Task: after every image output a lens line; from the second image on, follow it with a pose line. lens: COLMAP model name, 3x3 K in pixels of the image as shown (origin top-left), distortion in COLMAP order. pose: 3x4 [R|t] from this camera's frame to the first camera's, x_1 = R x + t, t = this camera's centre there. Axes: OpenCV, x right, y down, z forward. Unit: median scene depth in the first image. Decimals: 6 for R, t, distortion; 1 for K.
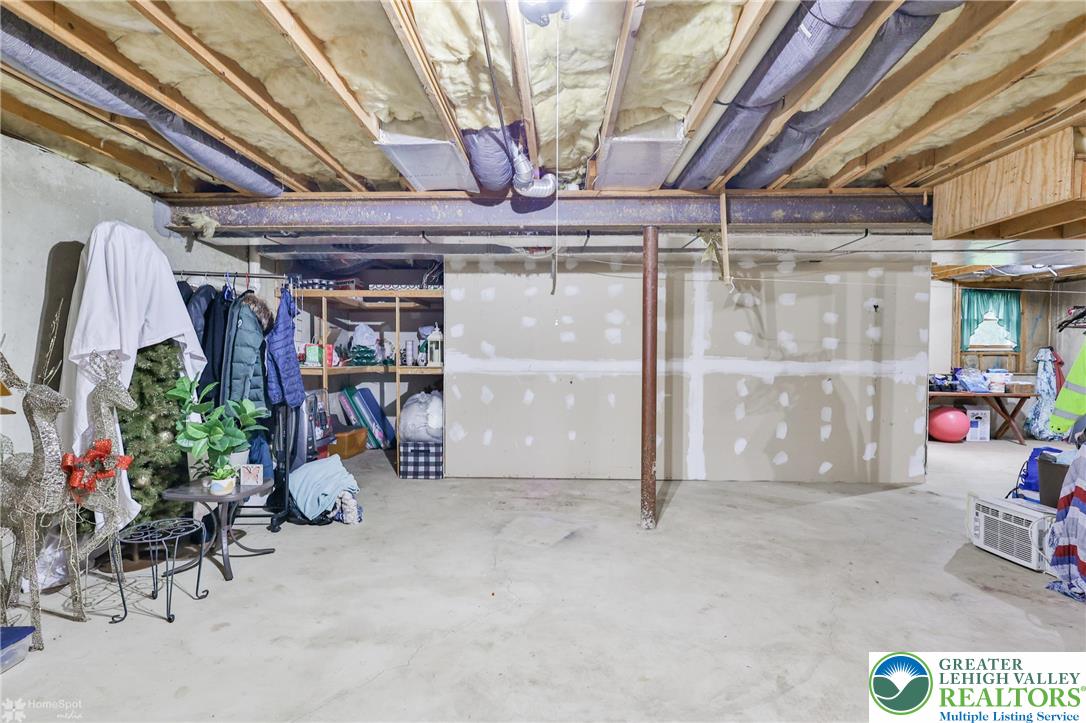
lens RADIAL K [[527.5, 0, 540.2], [0, 527.5, 359.2], [0, 0, 1]] dist [0.006077, 0.000424]
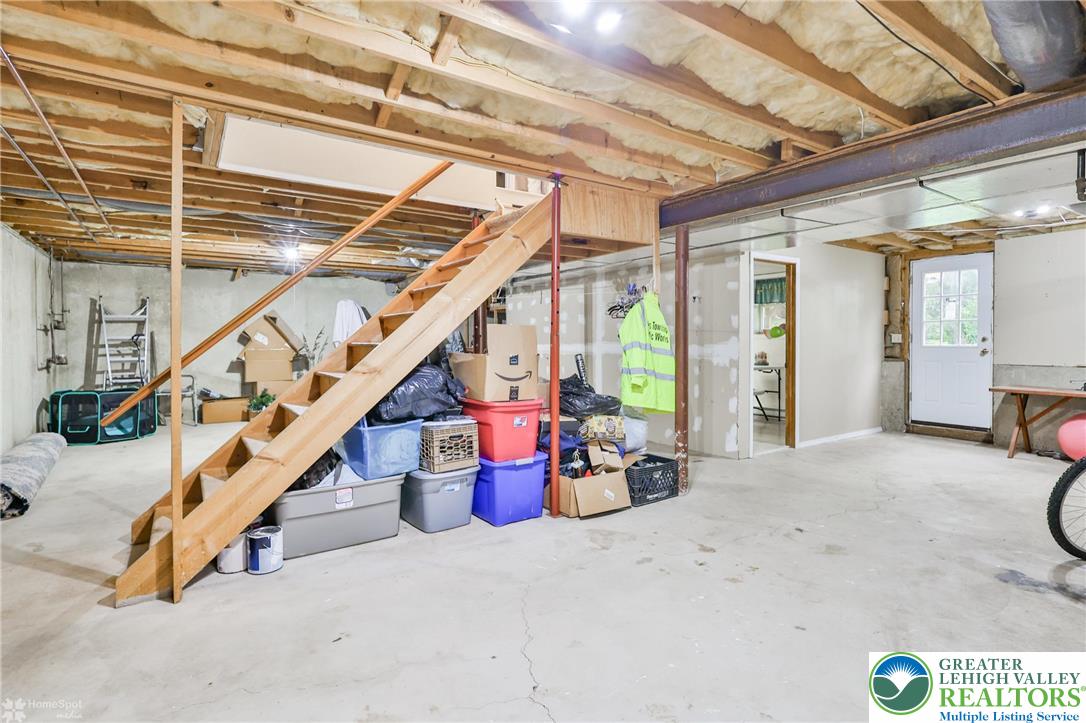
lens RADIAL K [[527.5, 0, 541.7], [0, 527.5, 356.0], [0, 0, 1]] dist [0.006077, 0.000424]
pose [[0.584210, 0.016830, -0.811428, 1.355978], [-0.004265, 0.999835, 0.017667, 0.008025], [0.811591, -0.006860, 0.584186, 0.059950]]
